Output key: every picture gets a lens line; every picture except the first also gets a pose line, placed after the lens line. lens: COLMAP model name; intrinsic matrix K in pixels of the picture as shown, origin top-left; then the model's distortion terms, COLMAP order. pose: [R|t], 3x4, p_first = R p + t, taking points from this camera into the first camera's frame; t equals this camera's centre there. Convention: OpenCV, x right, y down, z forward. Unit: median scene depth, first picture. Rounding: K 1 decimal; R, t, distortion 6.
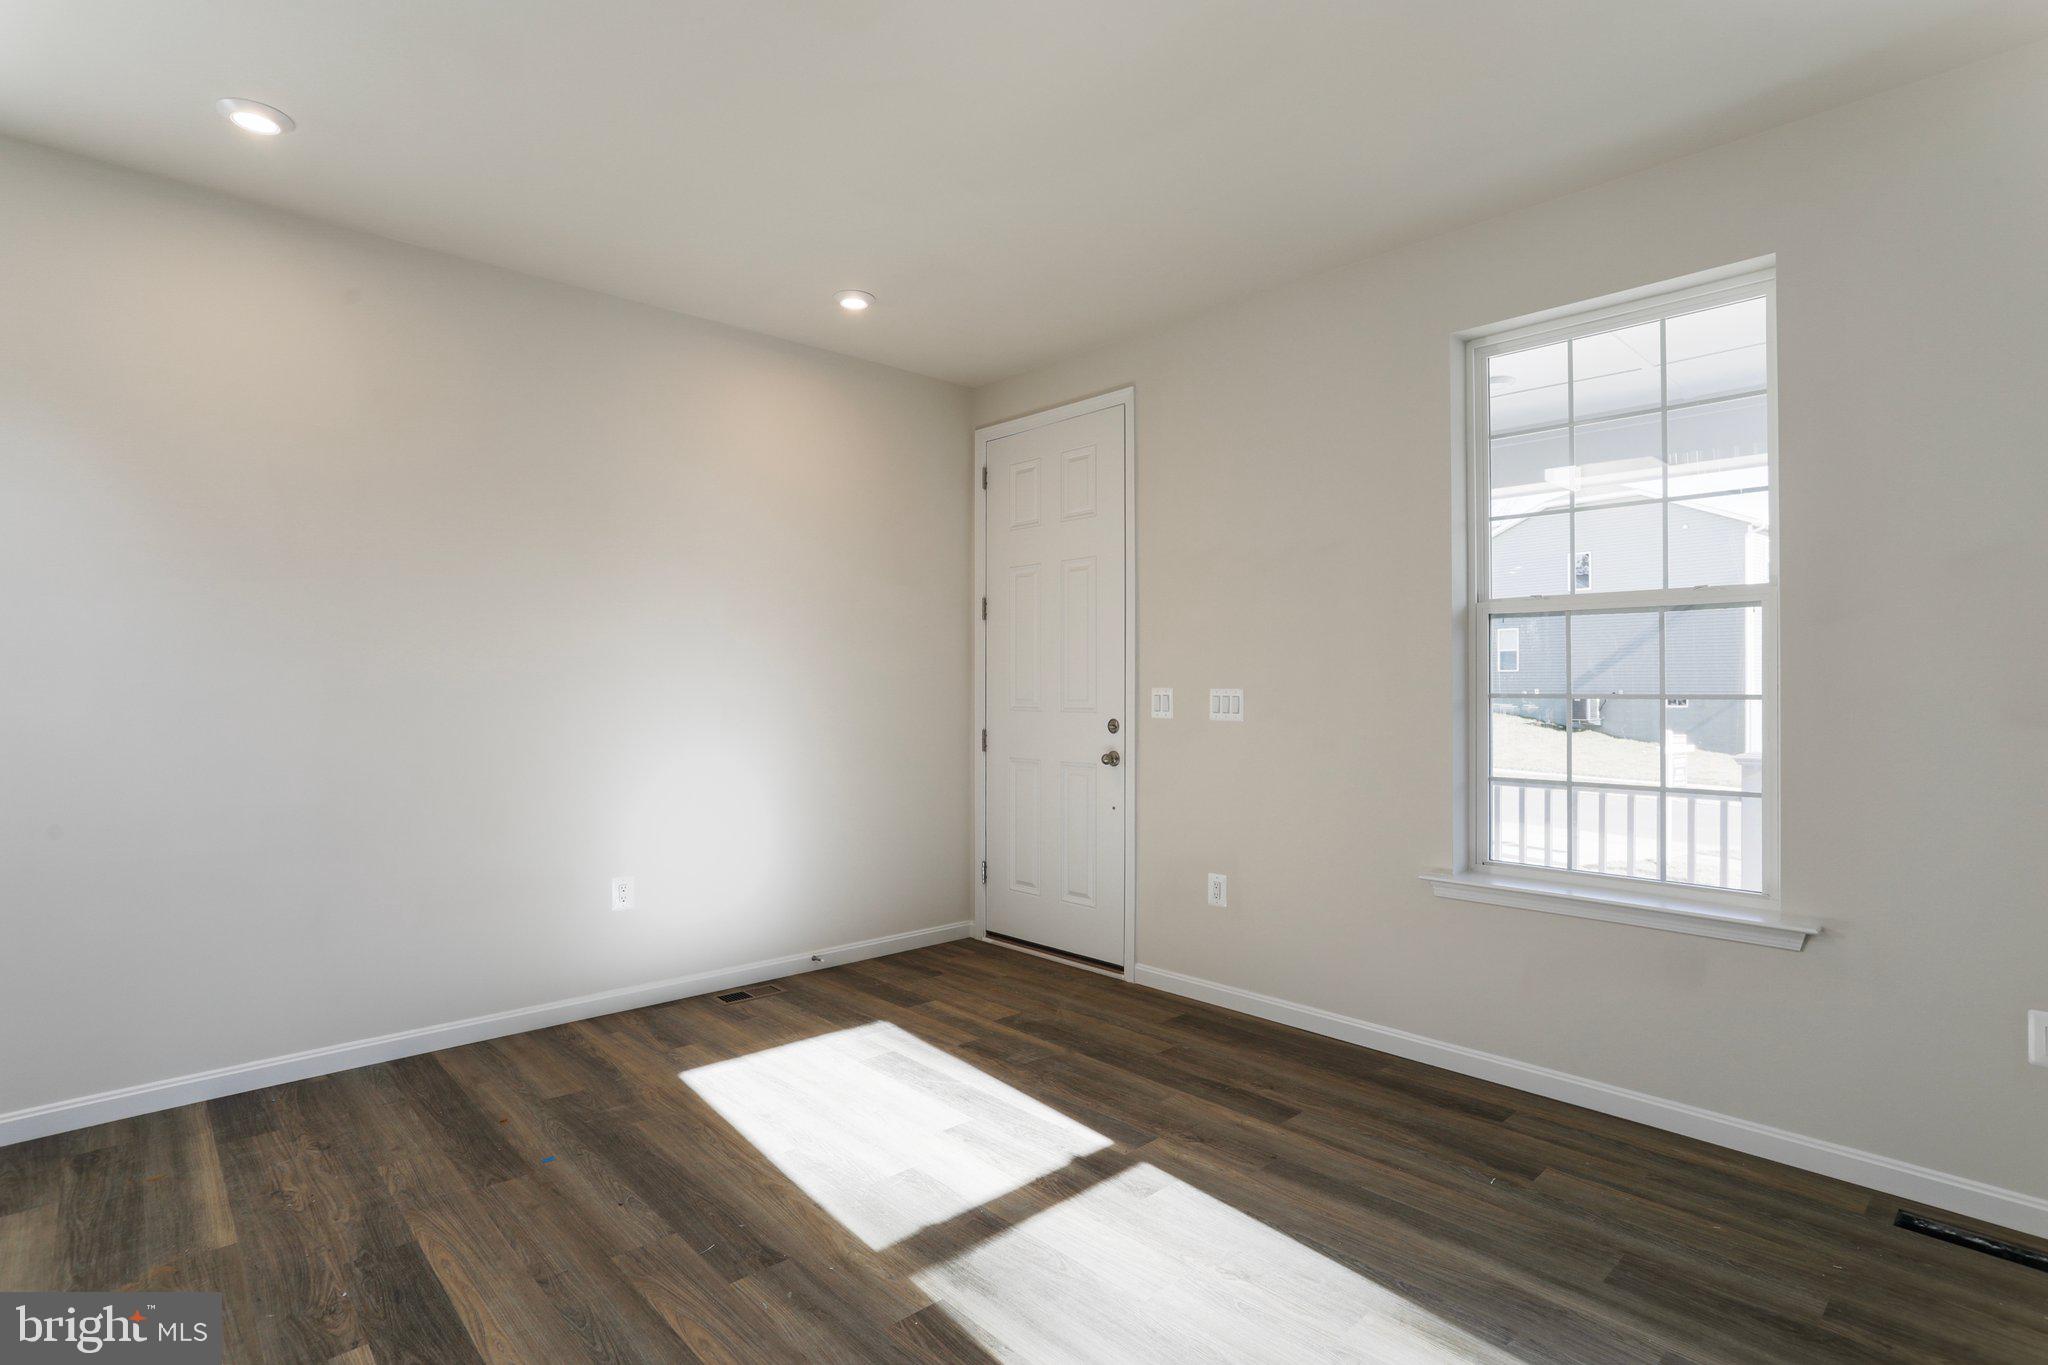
lens RADIAL K [[1001.6, 0, 1035.4], [0, 1001.6, 681.8], [0, 0, 1]] dist [-0.046168, 0.021026]
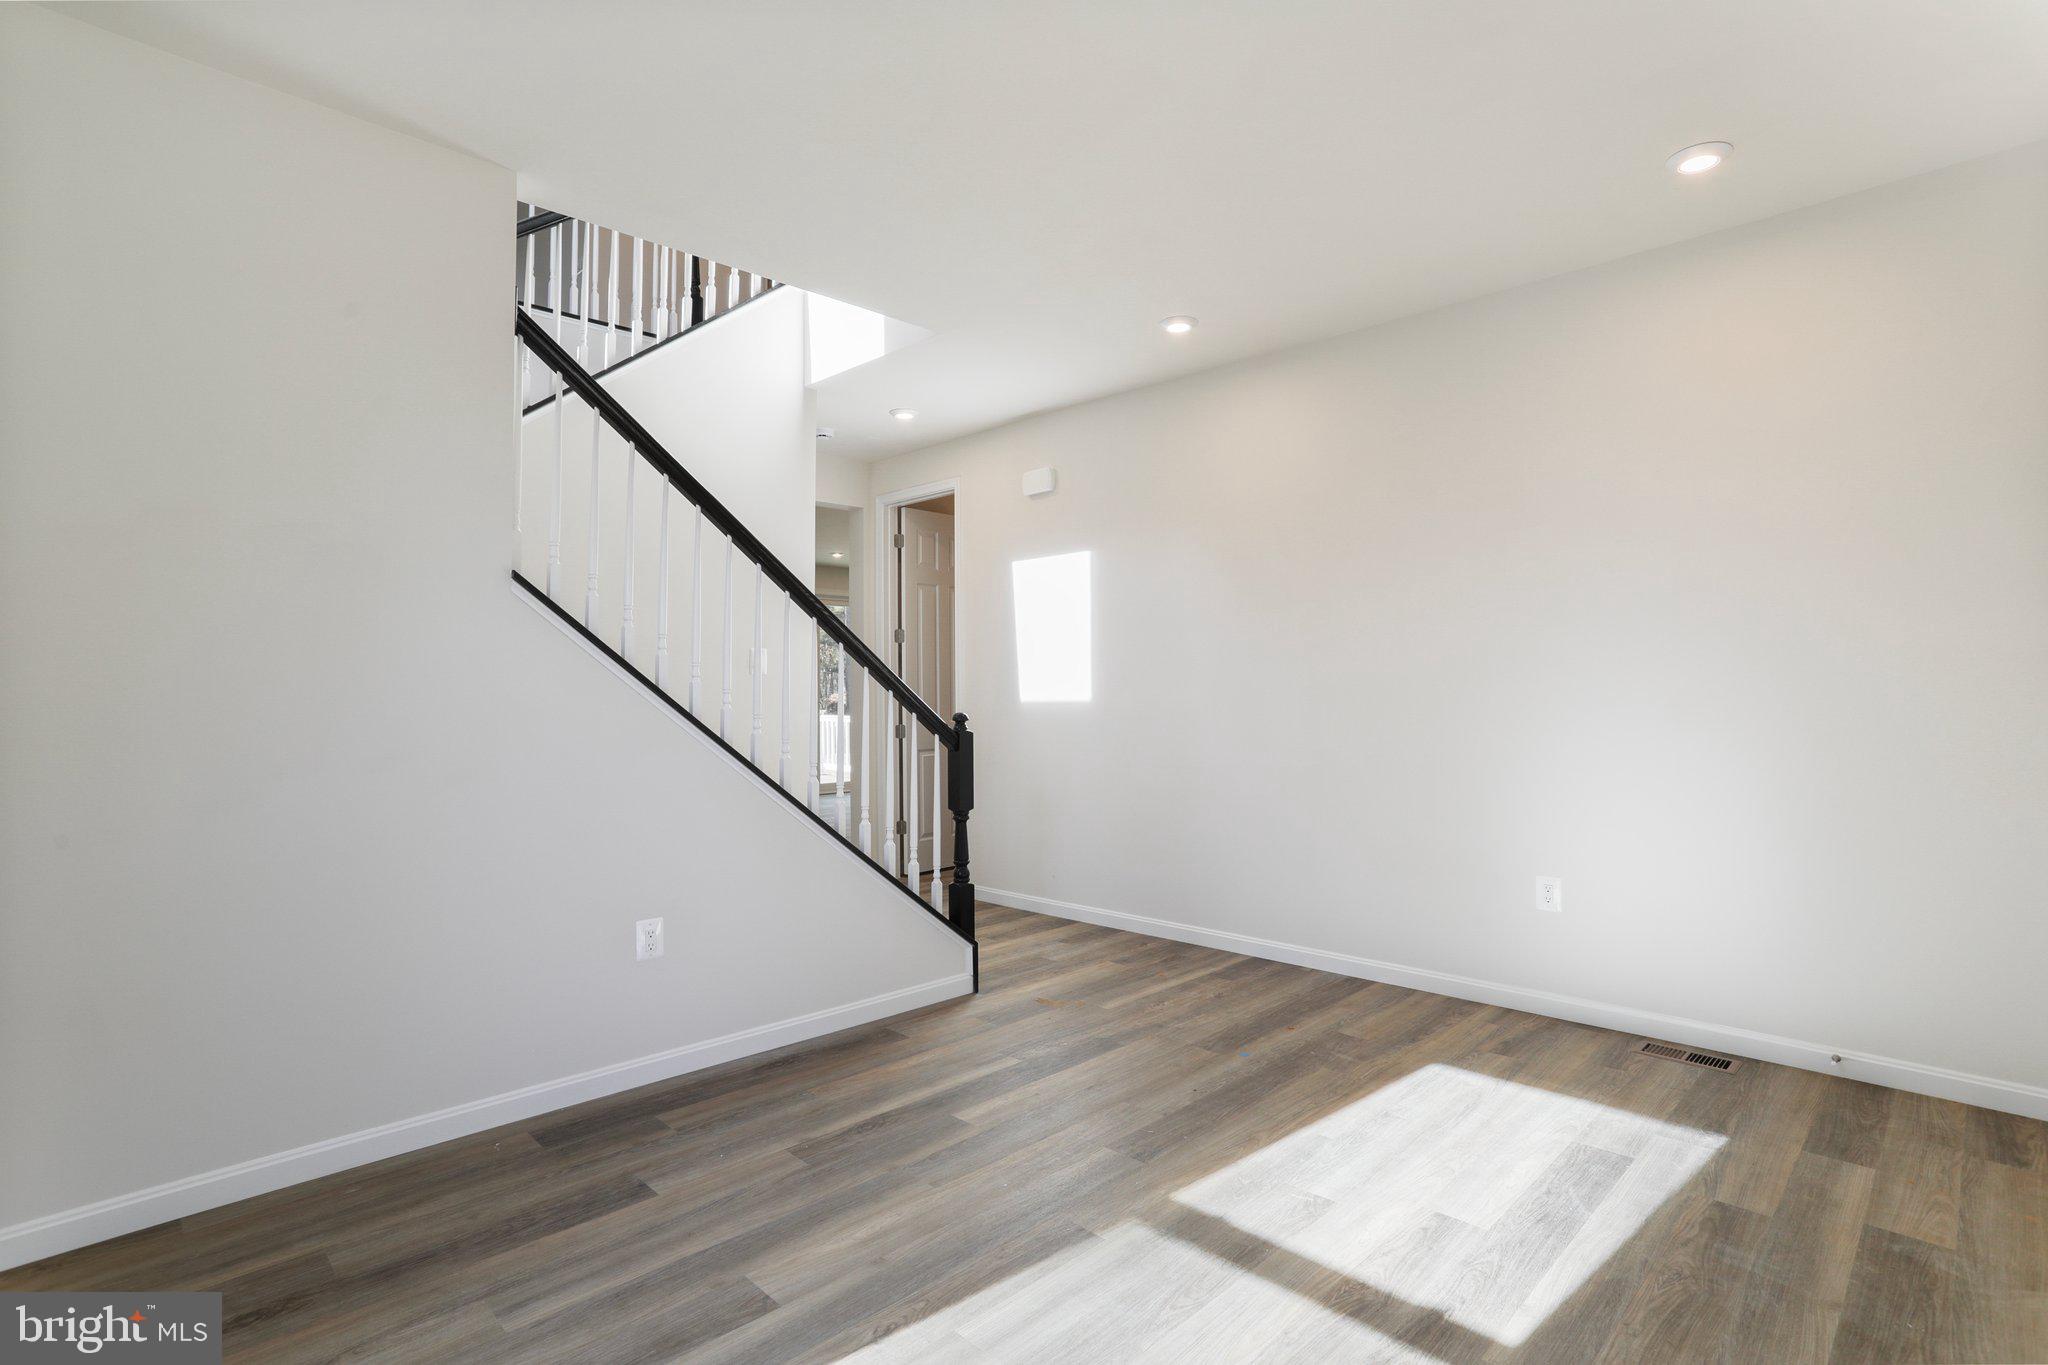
lens RADIAL K [[1001.6, 0, 1030.2], [0, 1001.6, 679.8], [0, 0, 1]] dist [-0.046168, 0.021026]
pose [[0.026271, -0.012585, -0.999576, 0.635393], [0.013438, 0.999835, -0.012235, 0.012002], [0.999565, -0.013111, 0.026436, 0.564895]]
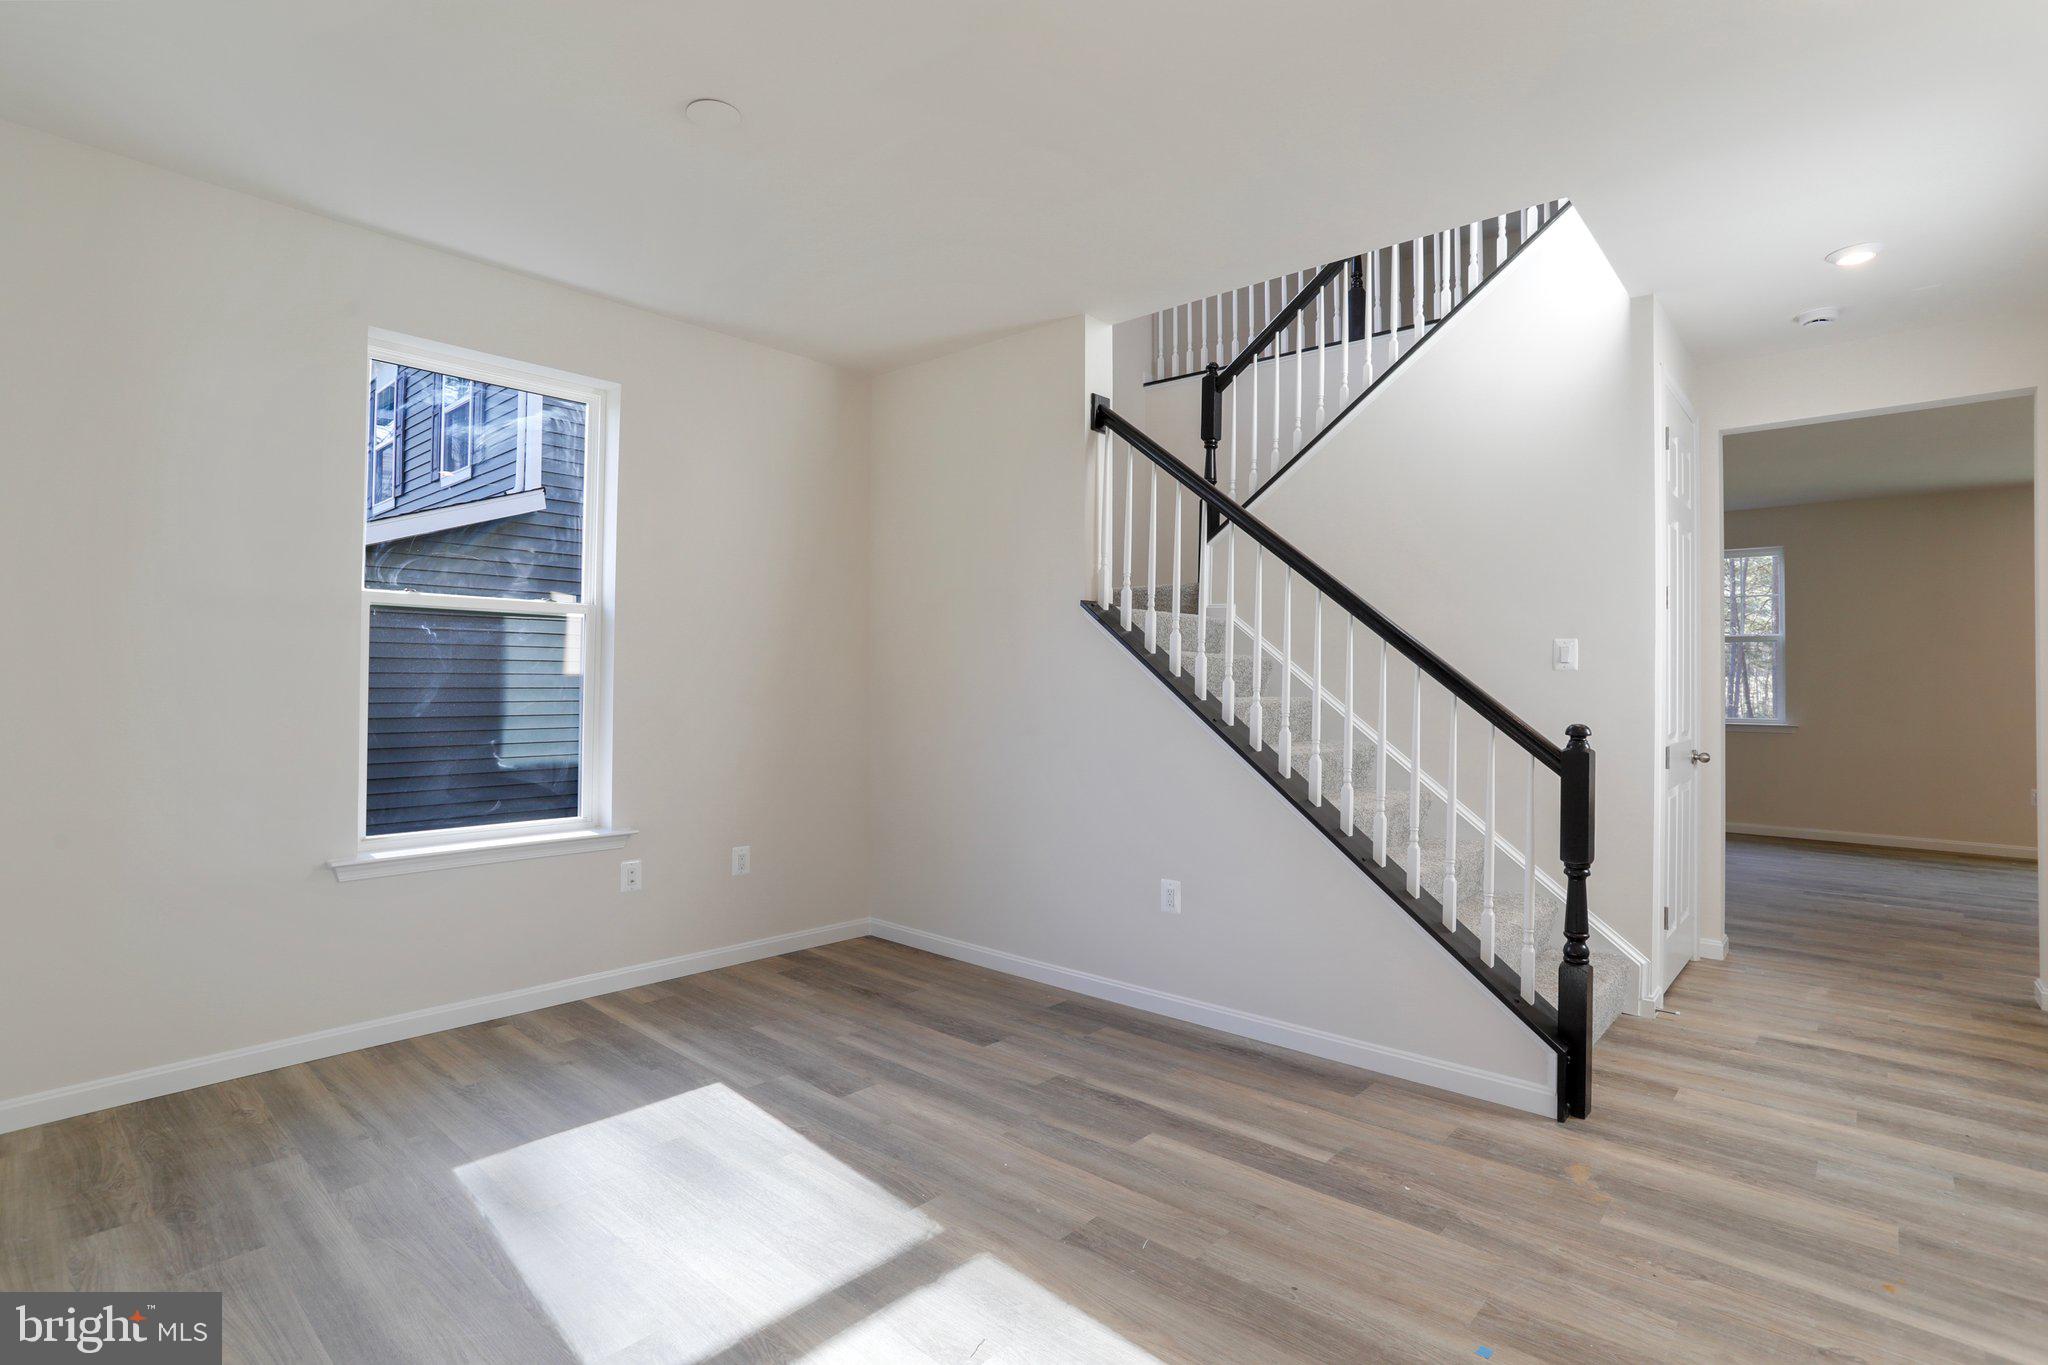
lens RADIAL K [[1001.6, 0, 1019.7], [0, 1001.6, 675.4], [0, 0, 1]] dist [-0.046168, 0.021026]
pose [[-0.997267, -0.008673, -0.073370, -0.087637], [-0.007571, 0.999855, -0.015283, 0.012310], [0.073492, -0.014686, -0.997188, 1.364108]]
